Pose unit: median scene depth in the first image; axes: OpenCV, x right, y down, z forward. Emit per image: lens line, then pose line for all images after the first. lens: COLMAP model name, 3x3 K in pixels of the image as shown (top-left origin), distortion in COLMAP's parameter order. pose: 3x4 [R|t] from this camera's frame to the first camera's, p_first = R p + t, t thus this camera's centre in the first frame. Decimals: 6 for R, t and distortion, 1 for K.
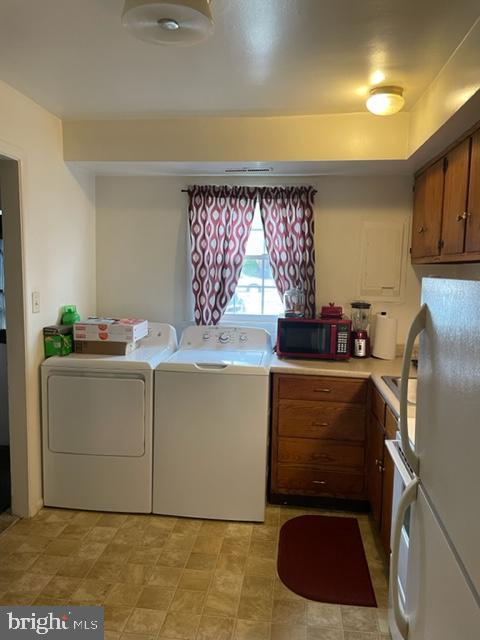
lens RADIAL K [[485.7, 0, 240.6], [0, 485.7, 319.9], [0, 0, 1]] dist [0.038129, -0.018248]
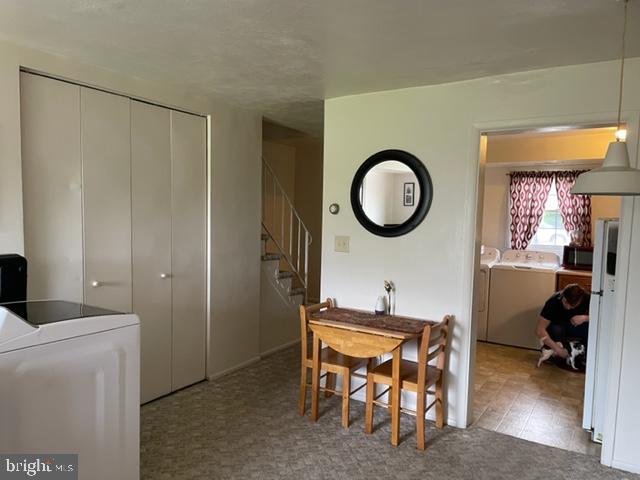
lens RADIAL K [[485.7, 0, 310.8], [0, 485.7, 253.6], [0, 0, 1]] dist [0.038129, -0.018248]
pose [[0.905439, 0.034472, -0.423074, -0.001457], [-0.052402, 0.998150, -0.030819, 0.118787], [0.421229, 0.050075, 0.905571, -0.918102]]
